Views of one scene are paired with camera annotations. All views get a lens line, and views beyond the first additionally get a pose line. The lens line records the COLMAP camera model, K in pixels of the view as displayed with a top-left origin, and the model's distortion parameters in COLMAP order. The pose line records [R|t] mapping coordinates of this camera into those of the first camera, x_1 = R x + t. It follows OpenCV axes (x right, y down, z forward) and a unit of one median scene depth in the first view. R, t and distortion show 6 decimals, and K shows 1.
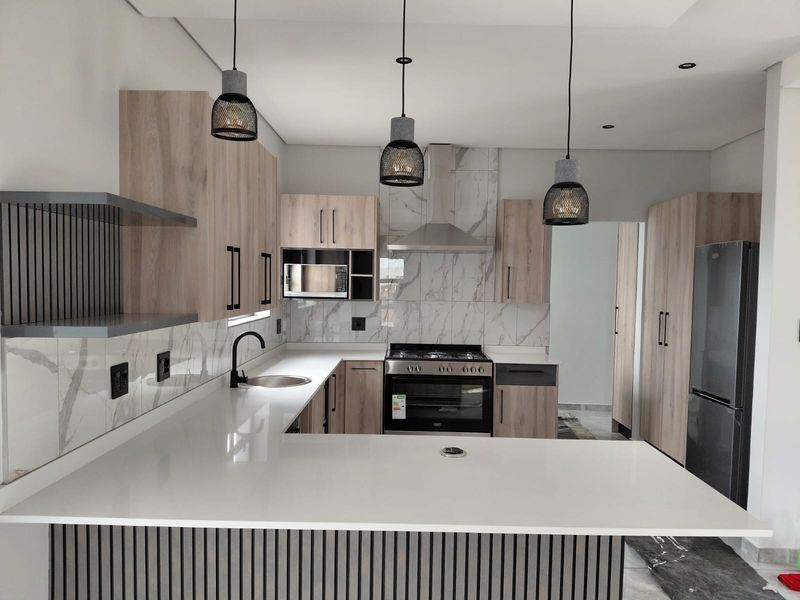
lens RADIAL K [[575.1, 0, 402.0], [0, 575.1, 307.6], [0, 0, 1]] dist [-0.011268, -0.039434]
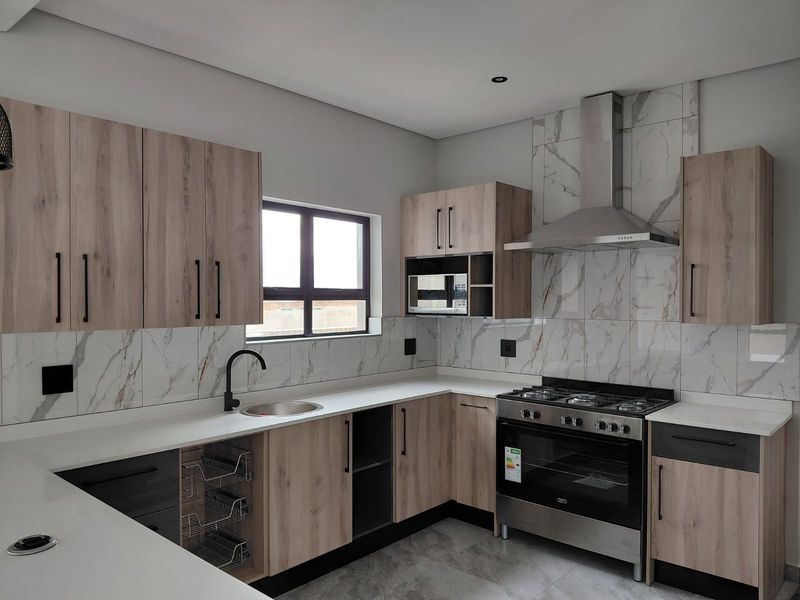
lens RADIAL K [[575.1, 0, 393.7], [0, 575.1, 299.6], [0, 0, 1]] dist [-0.011268, -0.039434]
pose [[0.743003, -0.015727, -0.669104, 0.364133], [-0.017065, 0.998954, -0.042429, -0.002246], [0.669071, 0.042944, 0.741957, 0.344568]]
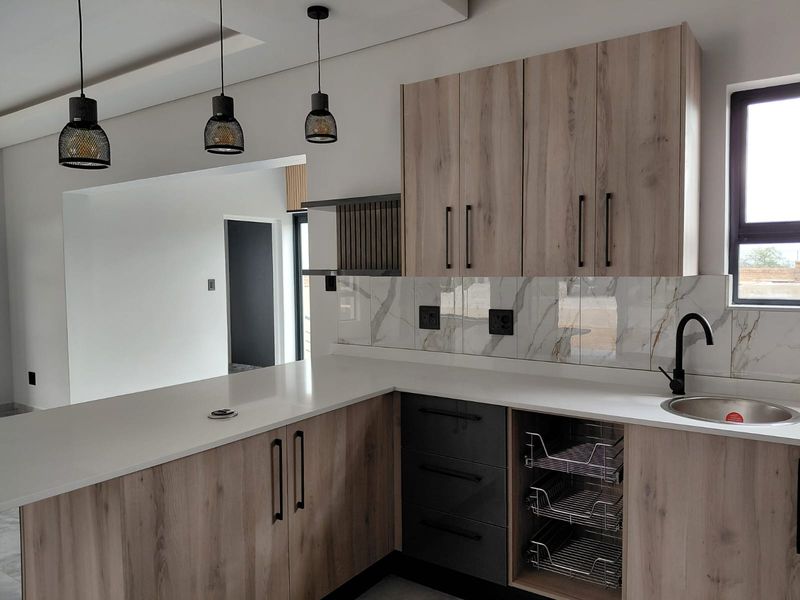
lens RADIAL K [[575.1, 0, 398.2], [0, 575.1, 293.0], [0, 0, 1]] dist [-0.011268, -0.039434]
pose [[-0.566914, 0.043172, -0.822645, 0.310621], [-0.024080, 0.997331, 0.068933, -0.011865], [0.823425, 0.058888, -0.564361, 0.775763]]
